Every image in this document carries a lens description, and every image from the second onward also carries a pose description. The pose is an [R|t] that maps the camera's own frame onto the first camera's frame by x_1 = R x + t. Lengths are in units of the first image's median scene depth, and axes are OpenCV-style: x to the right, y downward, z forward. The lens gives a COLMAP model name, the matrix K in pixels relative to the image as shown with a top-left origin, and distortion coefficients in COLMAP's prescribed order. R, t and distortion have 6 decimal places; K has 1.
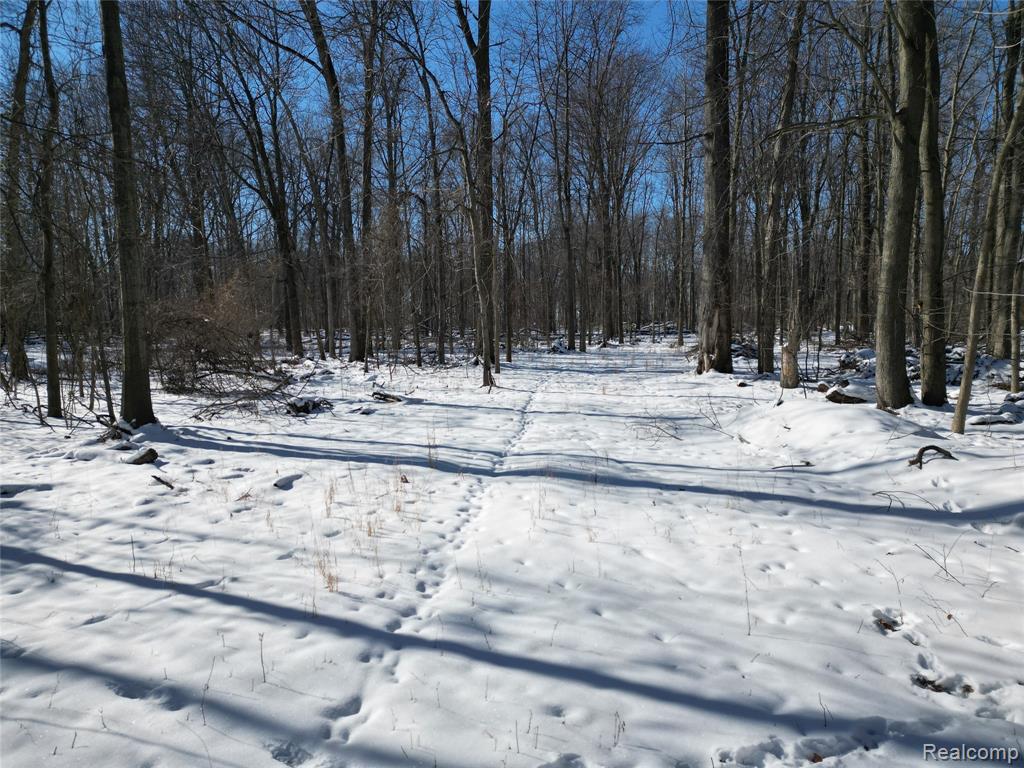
lens RADIAL K [[700.3, 0, 506.6], [0, 700.3, 381.0], [0, 0, 1]] dist [0.010064, 0.001375]
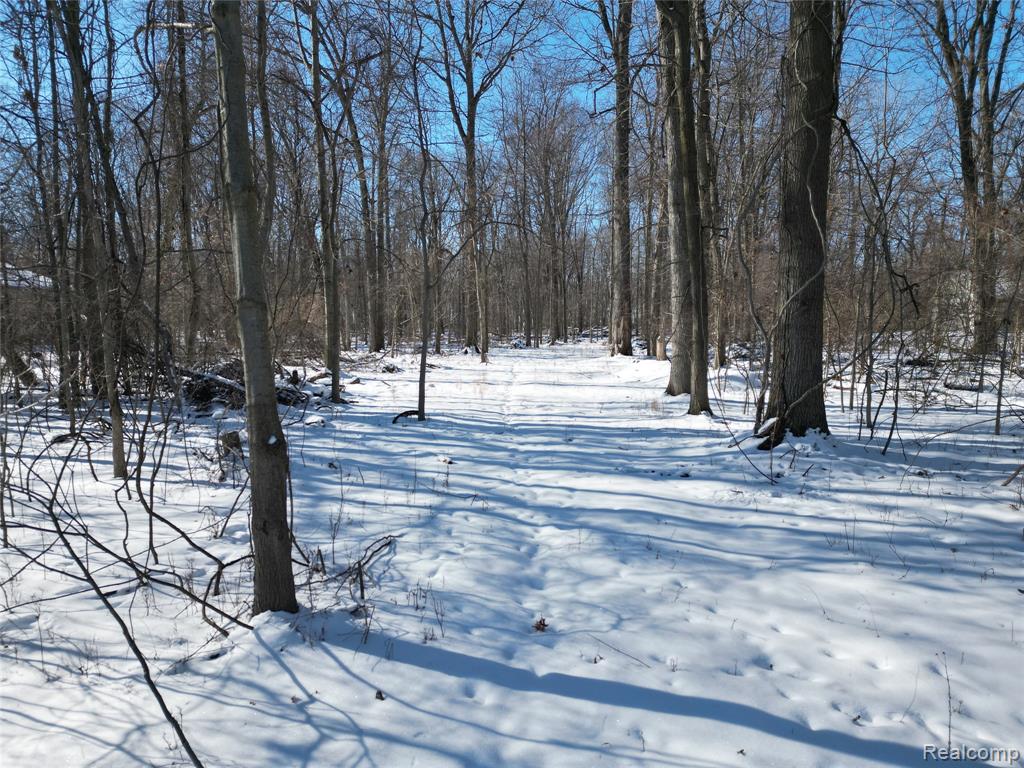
lens RADIAL K [[700.3, 0, 515.2], [0, 700.3, 386.1], [0, 0, 1]] dist [0.010064, 0.001375]
pose [[0.996061, -0.003279, 0.088611, -0.051364], [0.003272, 0.999995, 0.000231, 0.031758], [-0.088611, 0.000059, 0.996066, -0.329566]]
